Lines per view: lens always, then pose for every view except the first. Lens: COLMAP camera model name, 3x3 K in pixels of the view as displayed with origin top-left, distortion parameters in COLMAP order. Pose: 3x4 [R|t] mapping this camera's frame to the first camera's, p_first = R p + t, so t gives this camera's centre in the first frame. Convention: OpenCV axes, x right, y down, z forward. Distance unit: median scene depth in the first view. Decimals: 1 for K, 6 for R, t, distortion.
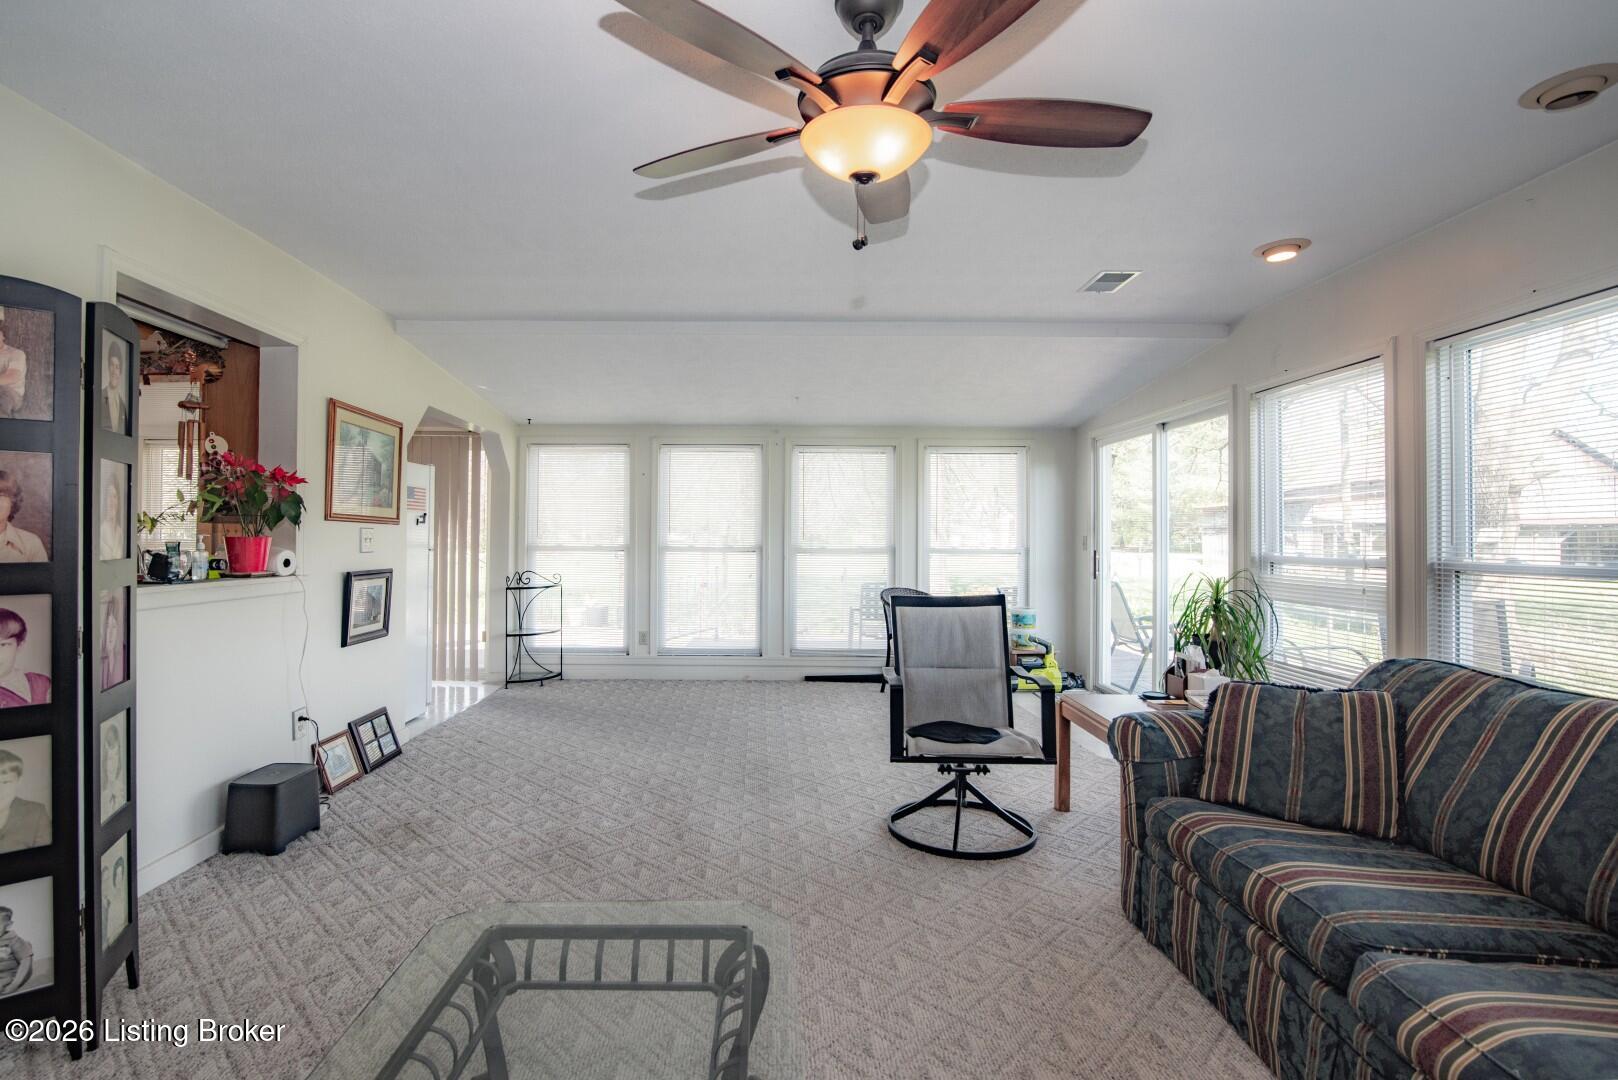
lens RADIAL K [[746.2, 0, 731.0], [0, 746.2, 530.8], [0, 0, 1]] dist [-0.018387, 0.000935]
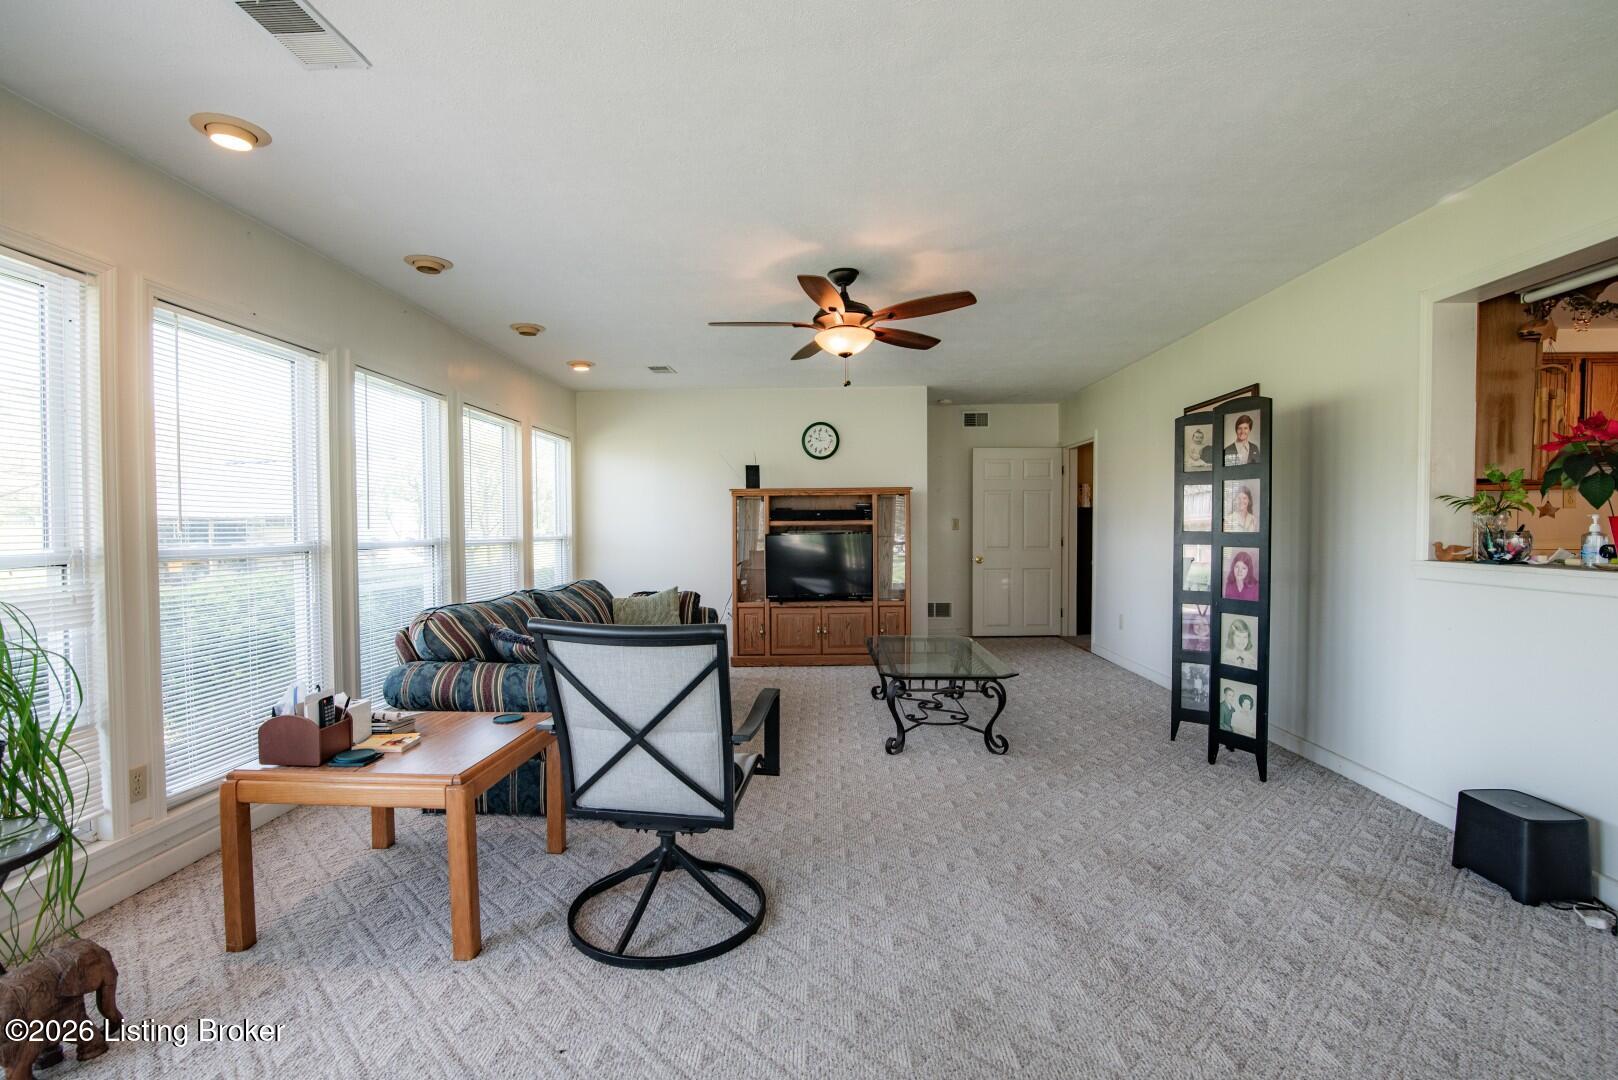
lens RADIAL K [[746.2, 0, 808.4], [0, 746.2, 537.3], [0, 0, 1]] dist [-0.018387, 0.000935]
pose [[-0.999885, 0.006769, -0.013599, 0.168621], [0.006758, 0.999977, 0.000842, 0.022314], [0.013604, 0.000750, -0.999907, 1.650454]]
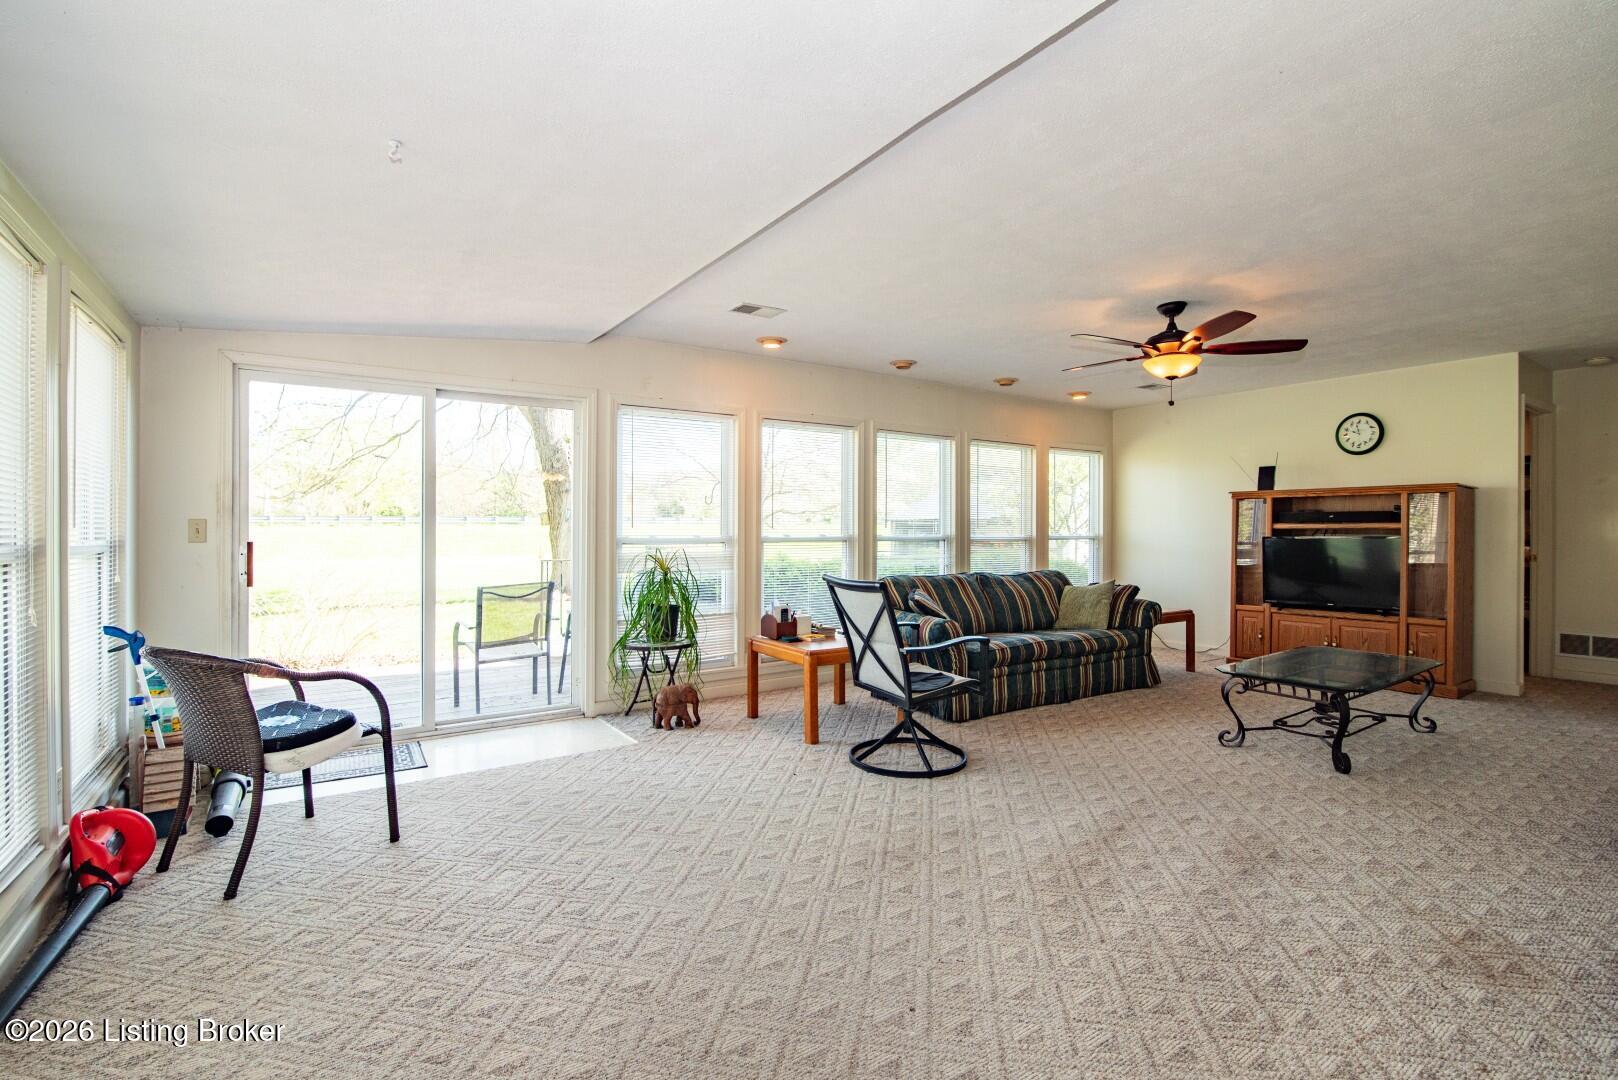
lens RADIAL K [[746.2, 0, 802.4], [0, 746.2, 540.7], [0, 0, 1]] dist [-0.018387, 0.000935]
pose [[-0.594502, -0.016132, 0.803933, -0.562725], [-0.013237, 0.999860, 0.010274, 0.020681], [-0.803985, -0.004534, -0.594632, 1.787292]]
